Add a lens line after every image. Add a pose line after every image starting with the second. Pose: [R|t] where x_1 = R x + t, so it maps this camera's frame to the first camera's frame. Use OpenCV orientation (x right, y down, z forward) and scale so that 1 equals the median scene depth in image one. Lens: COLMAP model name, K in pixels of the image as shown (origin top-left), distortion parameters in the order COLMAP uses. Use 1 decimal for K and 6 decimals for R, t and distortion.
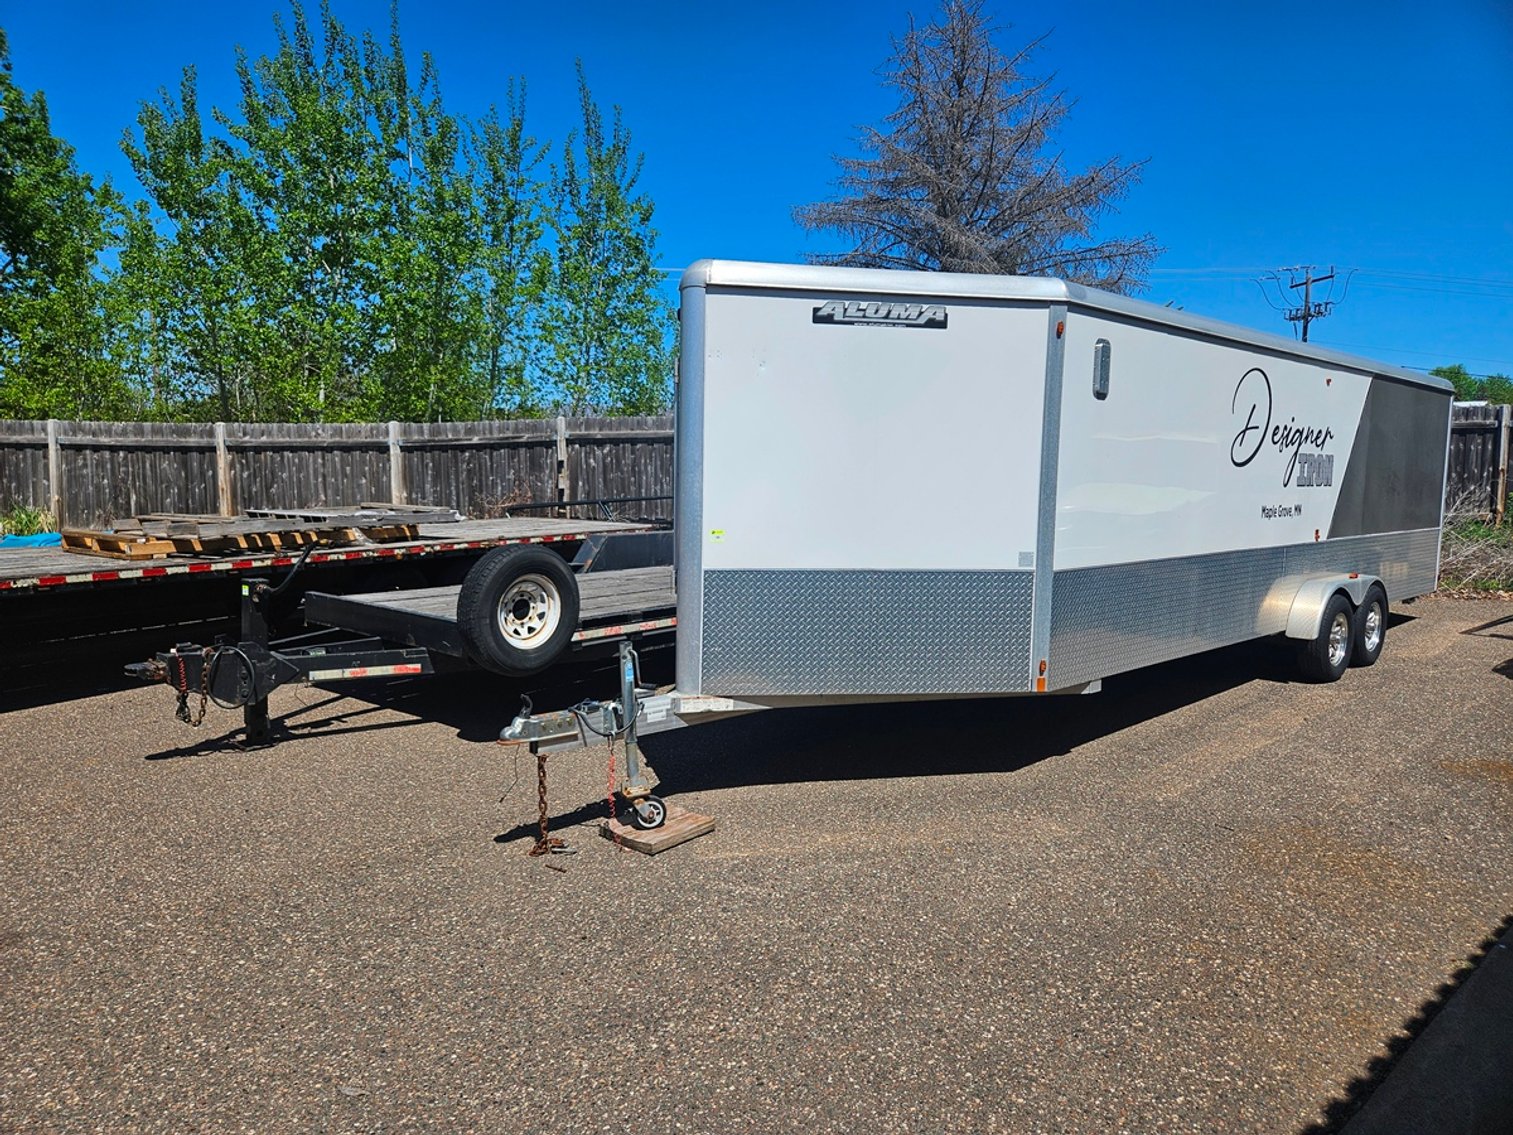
lens RADIAL K [[1002.4, 0, 756.5], [0, 1002.4, 567.5], [0, 0, 1]] dist [-0.002665, -0.001994]
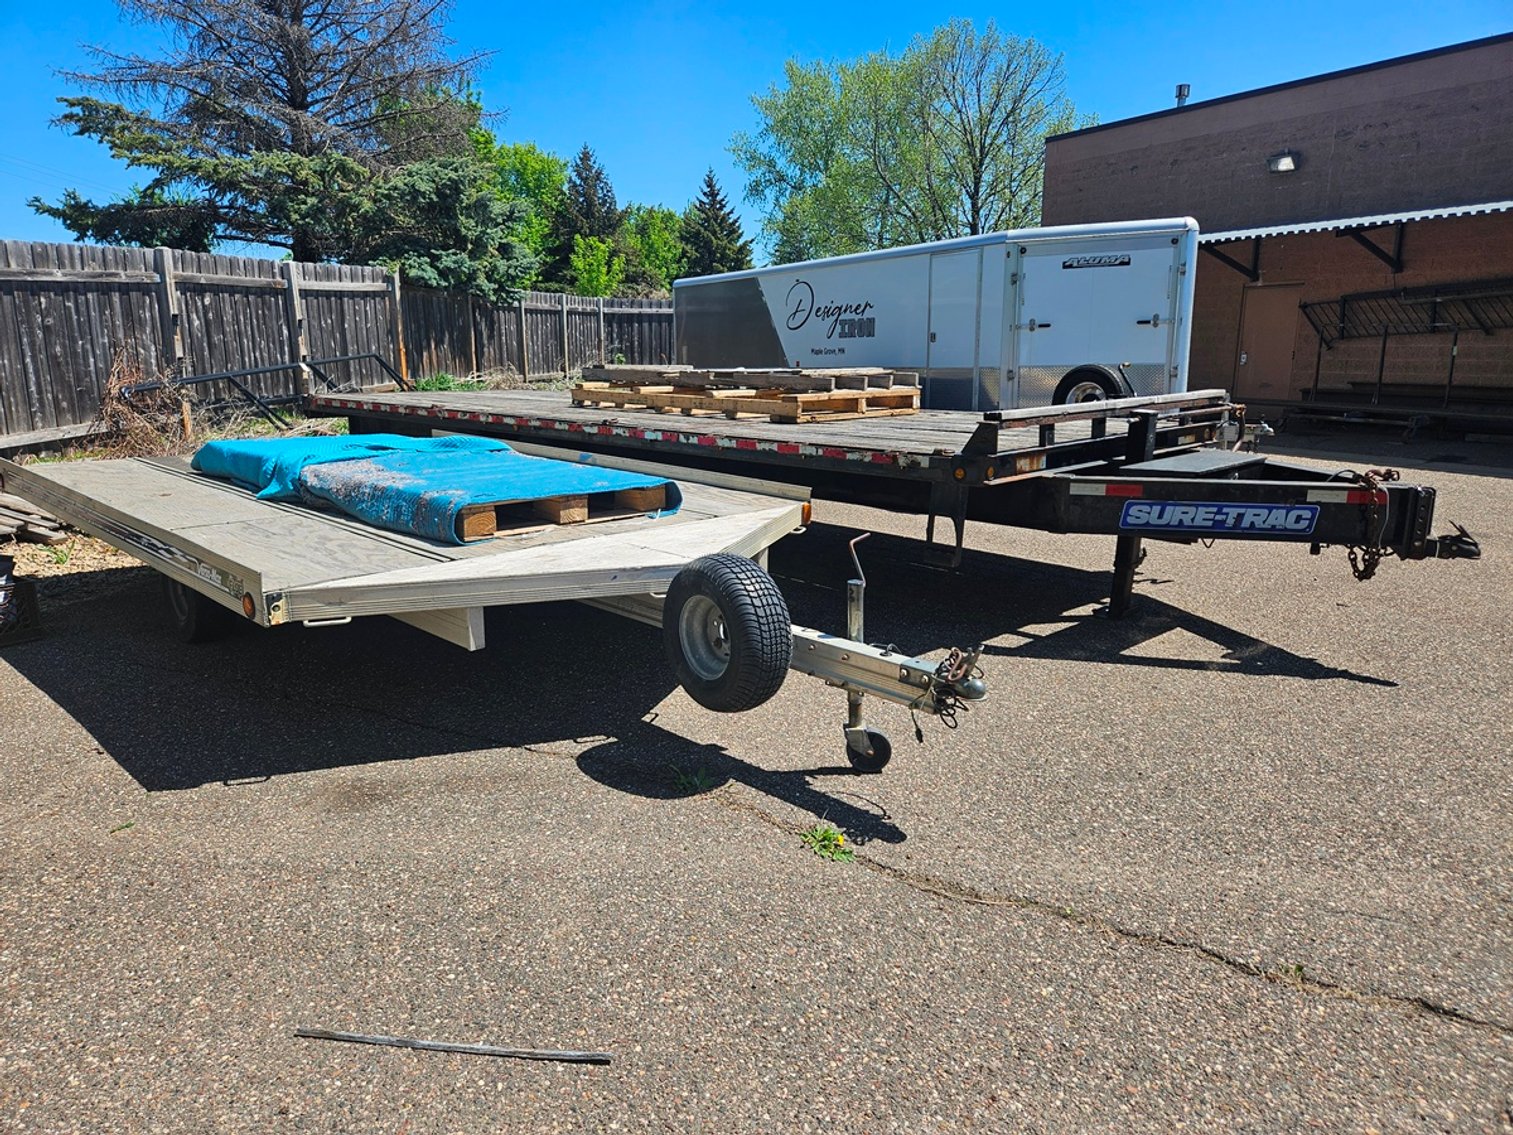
lens RADIAL K [[1002.4, 0, 756.5], [0, 1002.4, 567.5], [0, 0, 1]] dist [-0.002665, -0.001994]
pose [[0.003448, -0.225083, 0.974334, -0.906644], [0.108973, 0.968621, 0.223378, -0.046039], [-0.994039, 0.105406, 0.027868, 0.586557]]
